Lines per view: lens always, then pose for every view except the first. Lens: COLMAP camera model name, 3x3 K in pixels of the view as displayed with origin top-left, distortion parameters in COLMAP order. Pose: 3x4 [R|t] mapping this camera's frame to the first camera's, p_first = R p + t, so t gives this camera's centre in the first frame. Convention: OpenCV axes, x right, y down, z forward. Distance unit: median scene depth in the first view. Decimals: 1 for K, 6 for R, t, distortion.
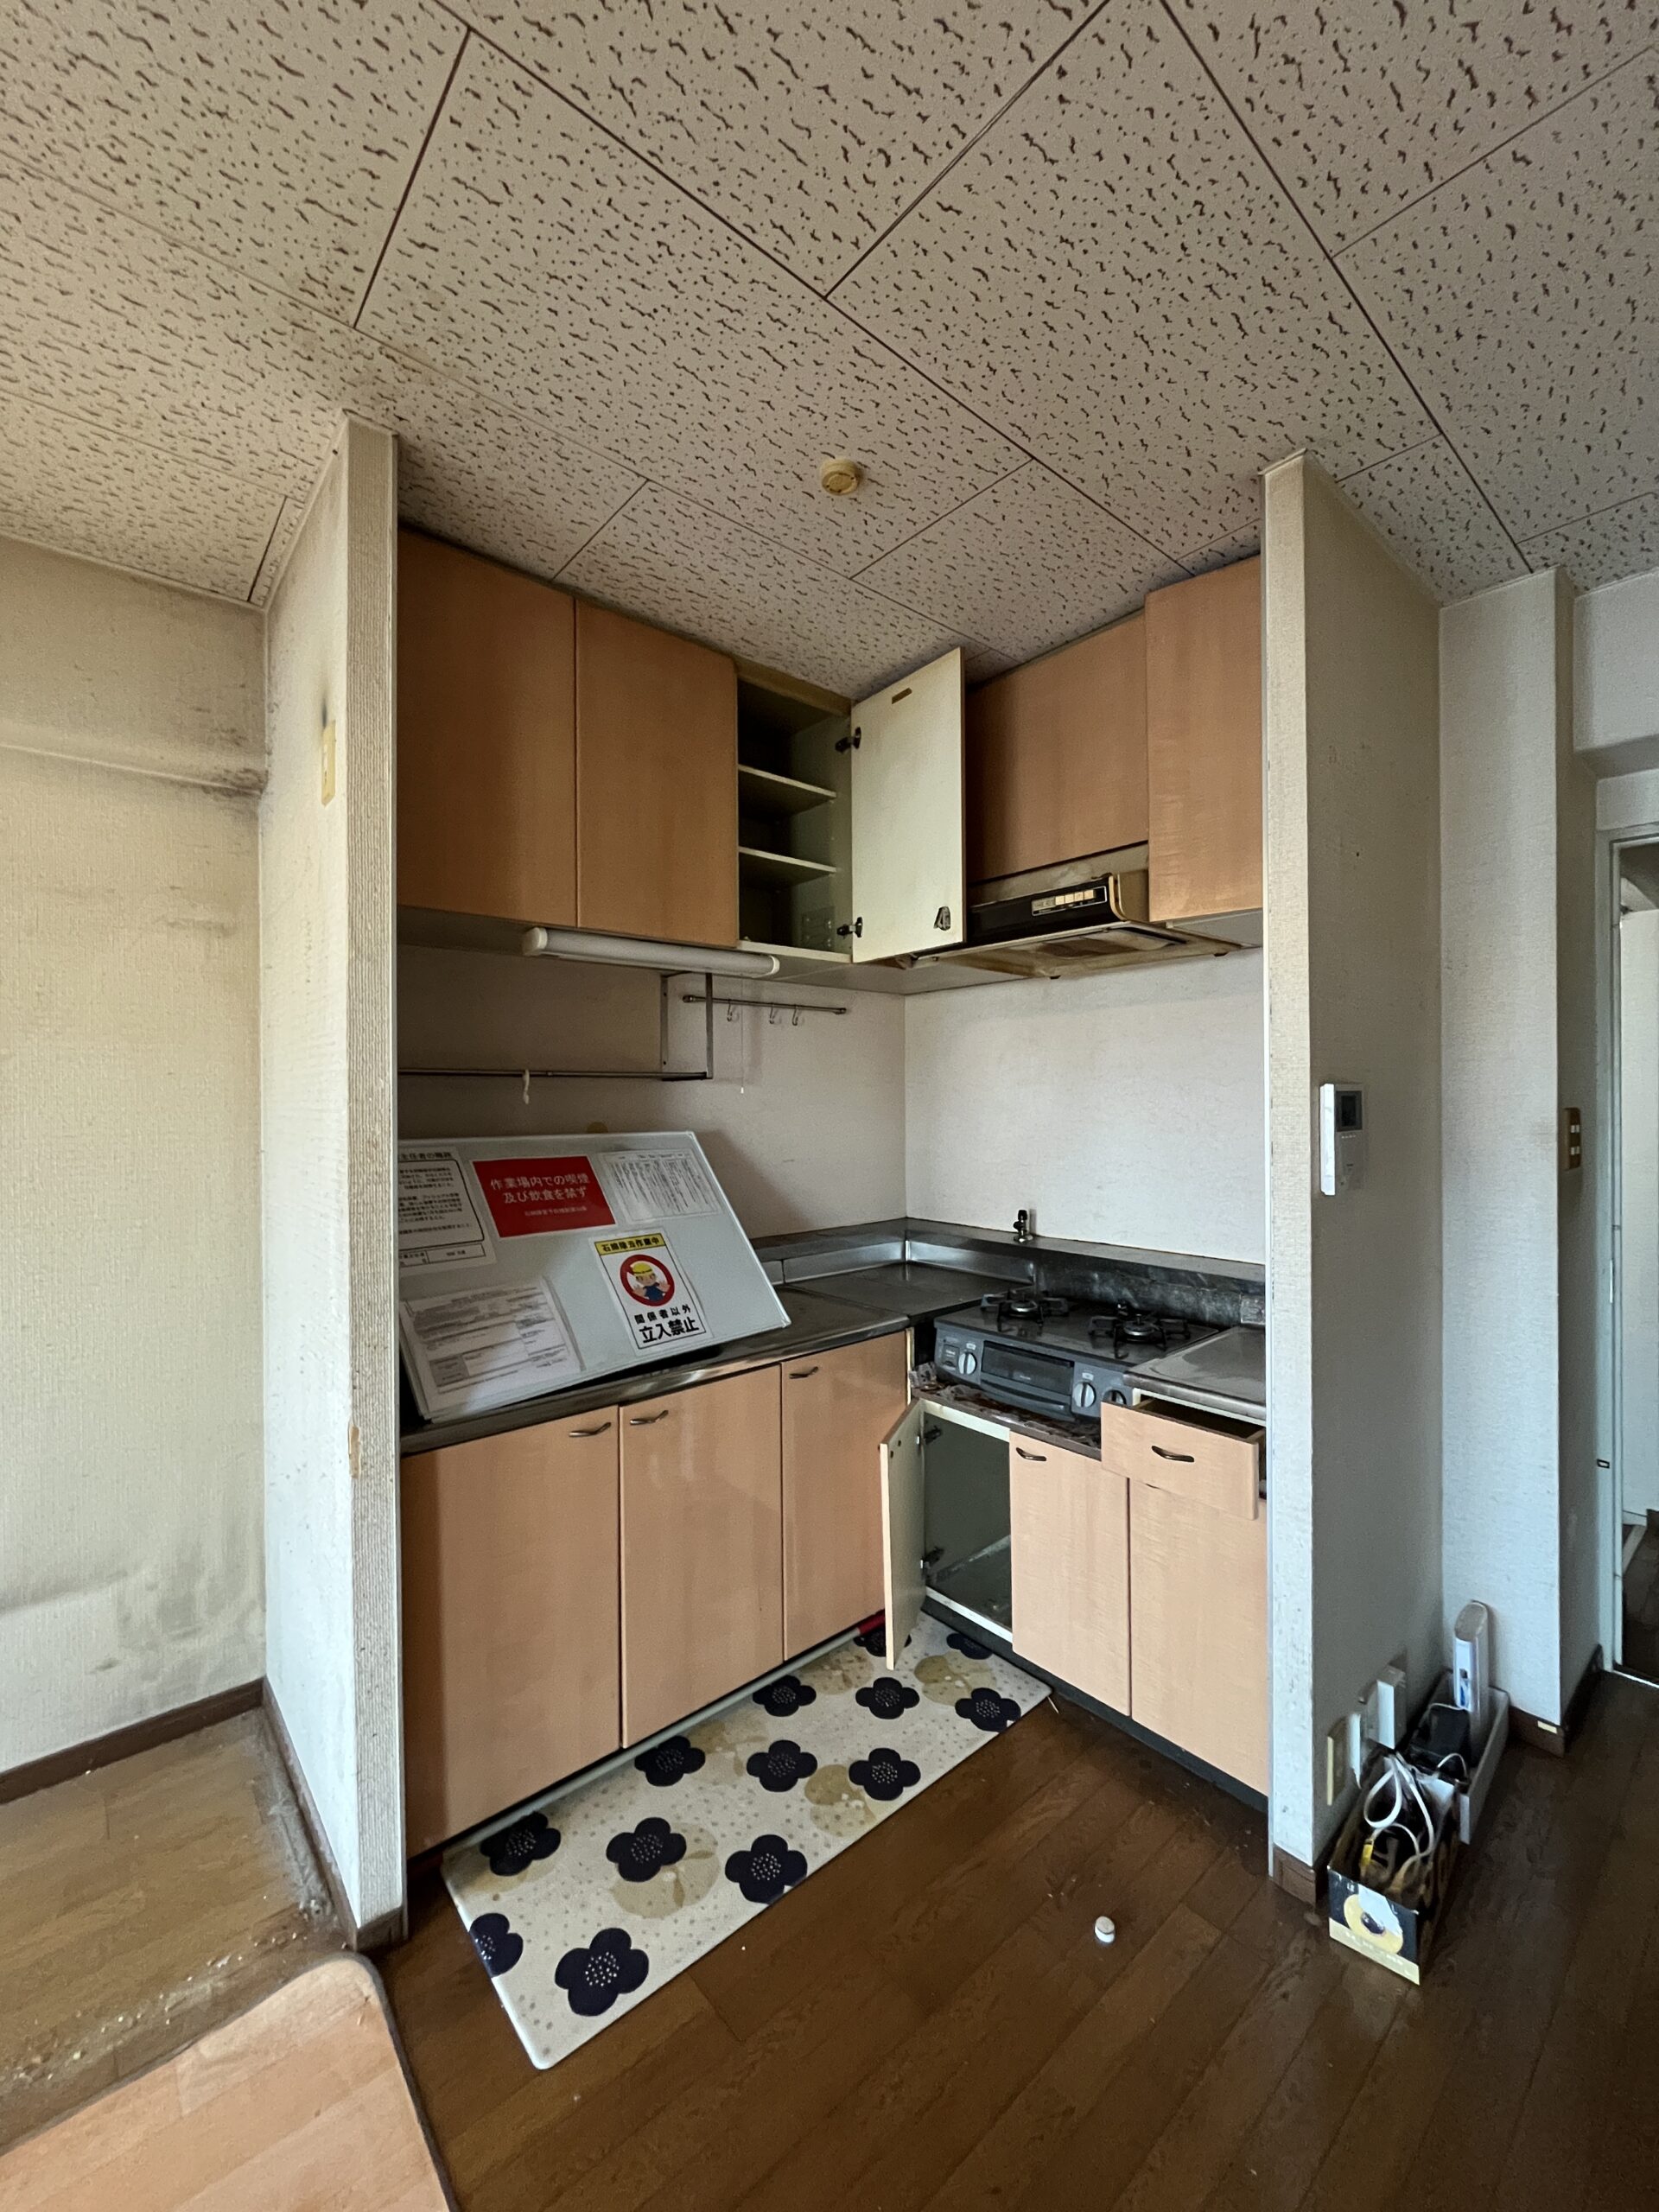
lens RADIAL K [[895.6, 0, 835.1], [0, 895.6, 1096.8], [0, 0, 1]] dist [-0.002569, -0.000016]
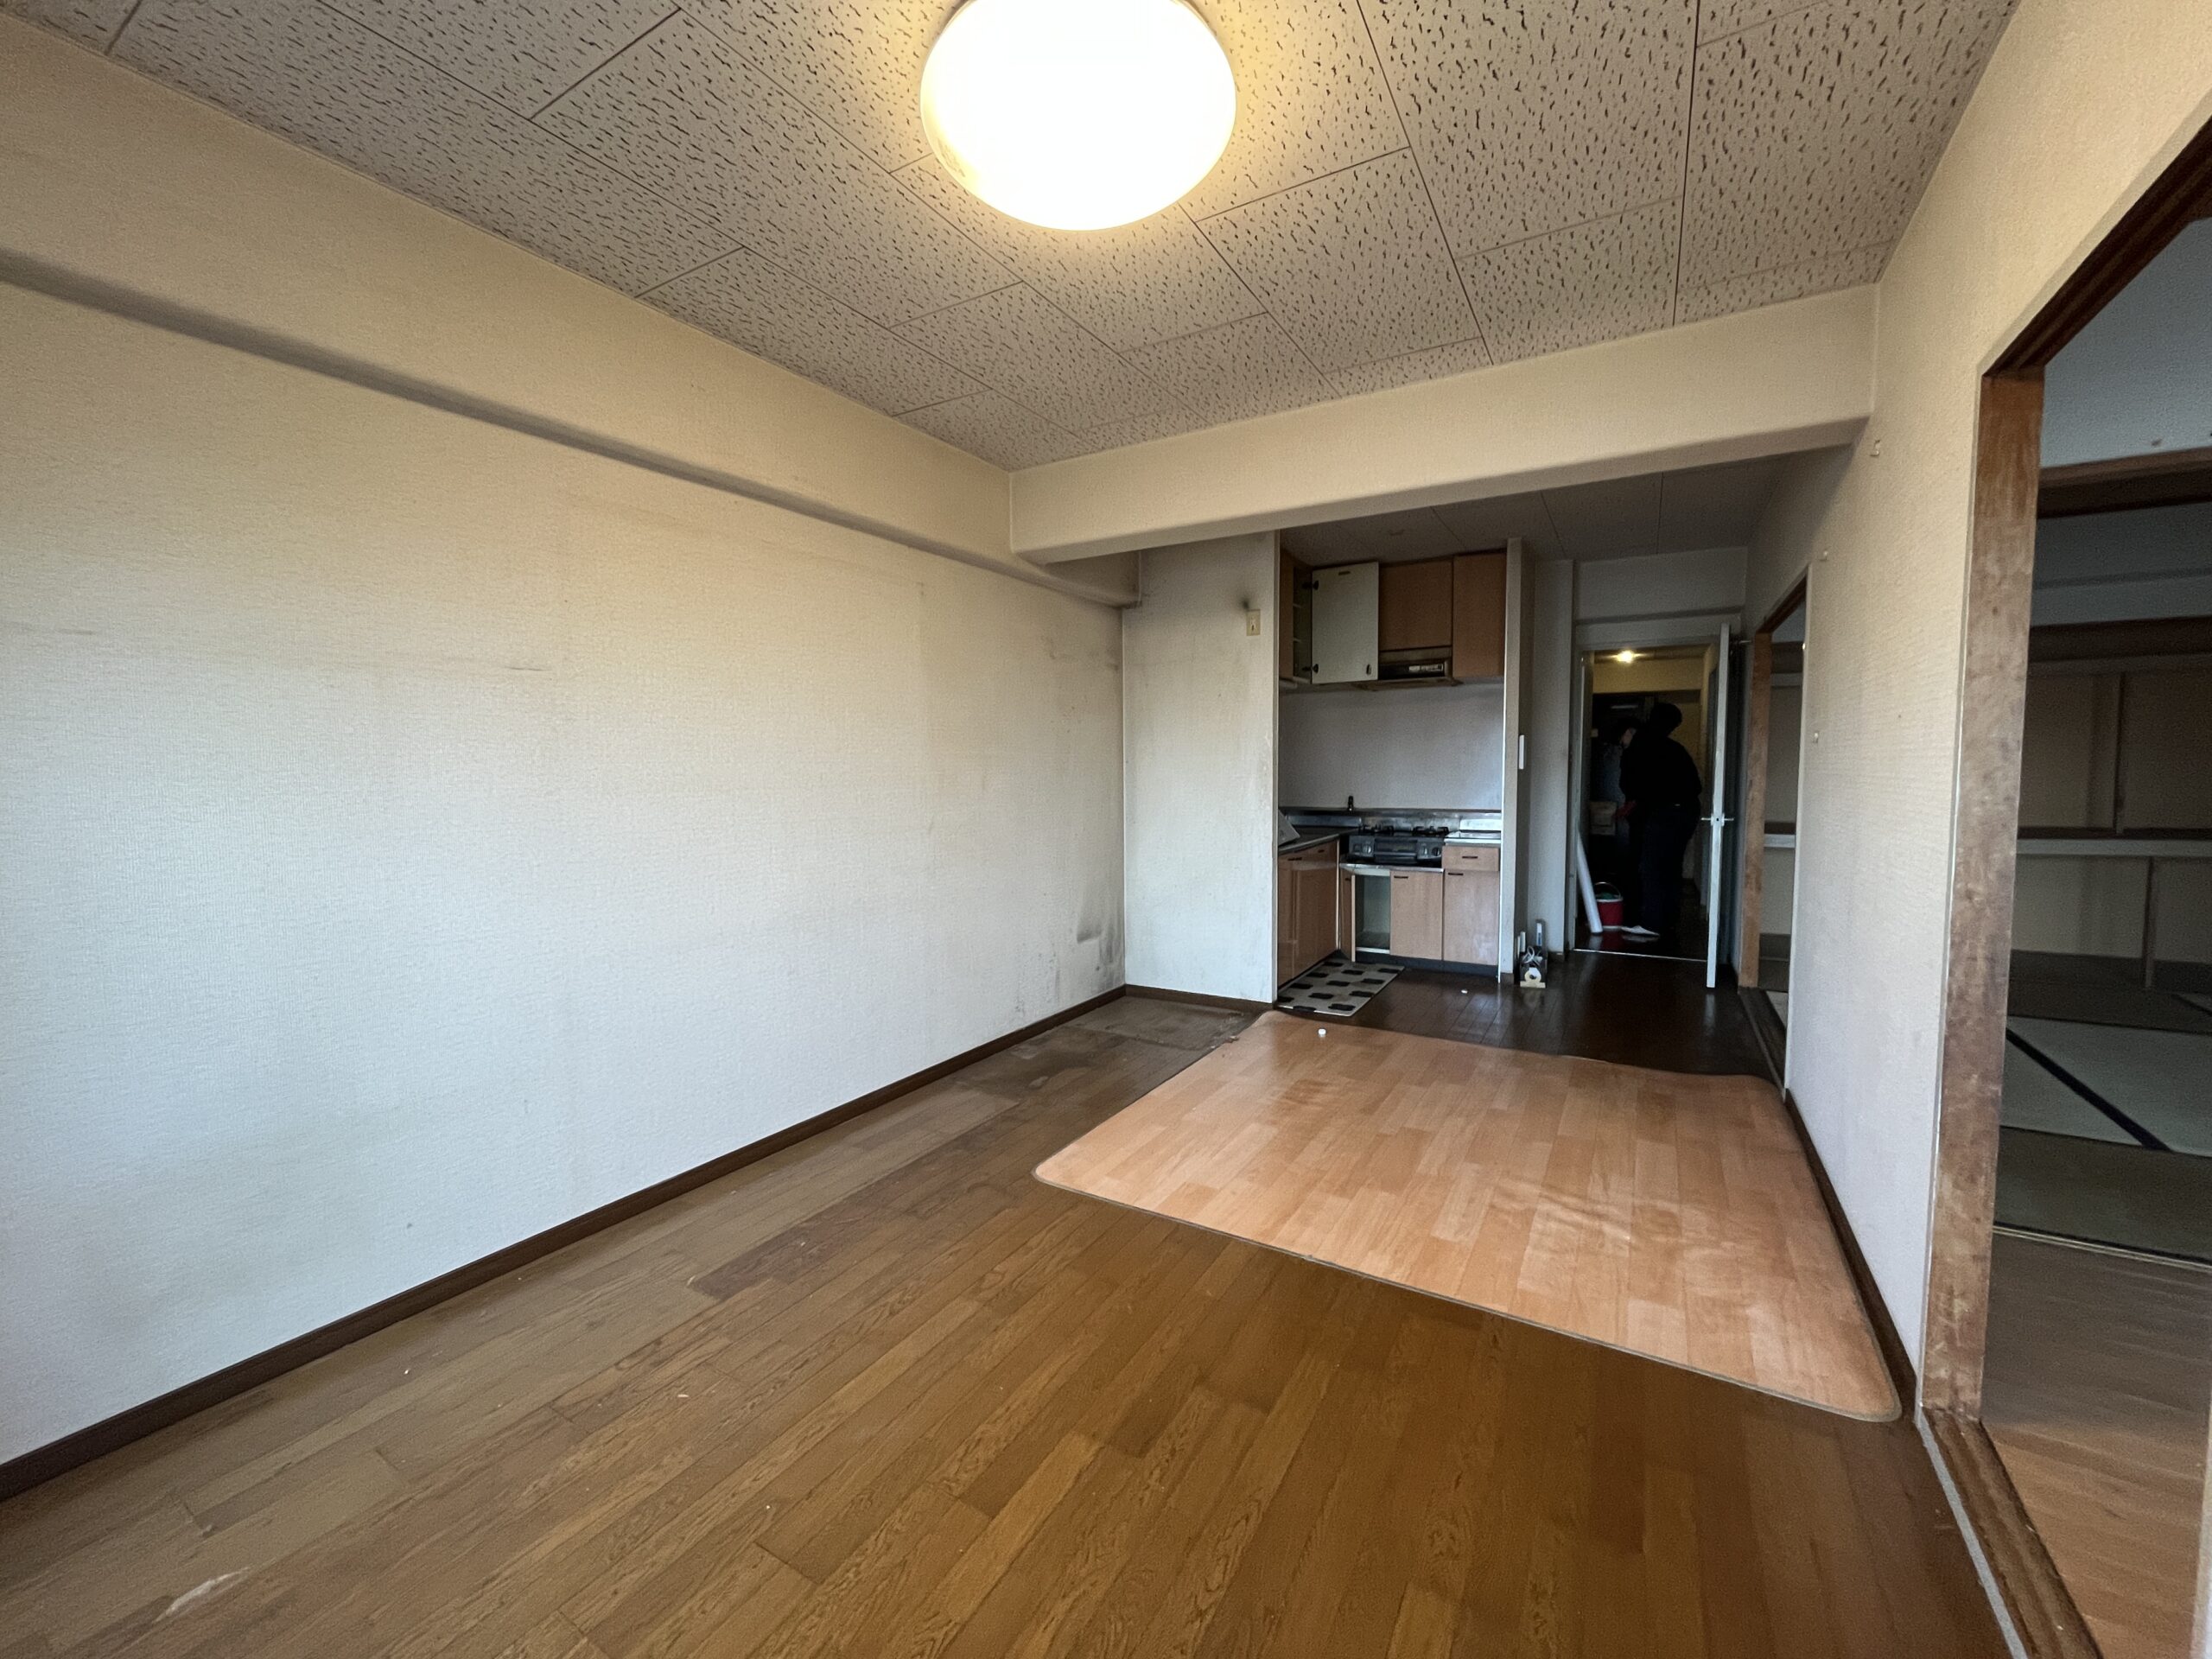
lens RADIAL K [[895.6, 0, 1099.5], [0, 895.6, 832.8], [0, 0, 1]] dist [-0.002569, -0.000016]
pose [[0.952259, -0.029367, 0.303876, -1.518598], [0.009756, 0.997782, 0.065855, 0.095550], [-0.305136, -0.059746, 0.950433, -1.304830]]
